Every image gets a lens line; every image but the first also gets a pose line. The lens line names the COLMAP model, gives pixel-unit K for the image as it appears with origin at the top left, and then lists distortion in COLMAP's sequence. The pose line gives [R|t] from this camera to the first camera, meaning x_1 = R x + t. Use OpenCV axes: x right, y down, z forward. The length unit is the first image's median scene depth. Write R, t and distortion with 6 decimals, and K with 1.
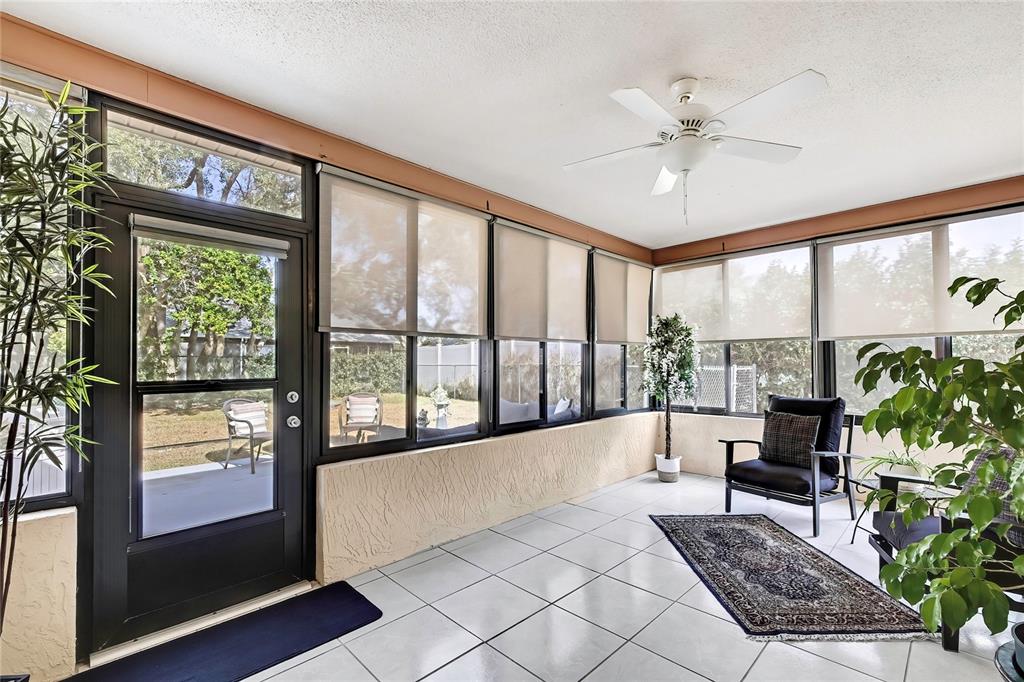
lens RADIAL K [[463.9, 0, 510.7], [0, 463.9, 359.6], [0, 0, 1]] dist [-0.030038, -0.000004]
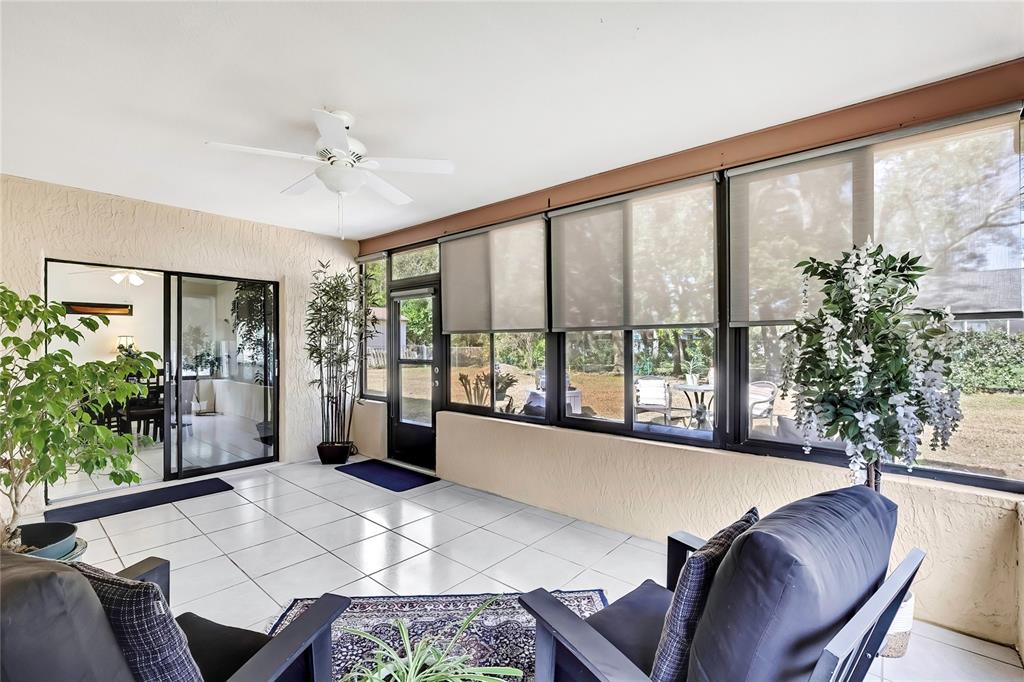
lens RADIAL K [[447.3, 0, 515.0], [0, 447.3, 358.0], [0, 0, 1]] dist [0.000595, 0.000035]
pose [[0.062431, 0.032572, -0.997518, 0.967267], [0.001150, 0.999464, 0.032708, -0.017823], [0.998049, -0.003189, 0.062361, 0.869204]]
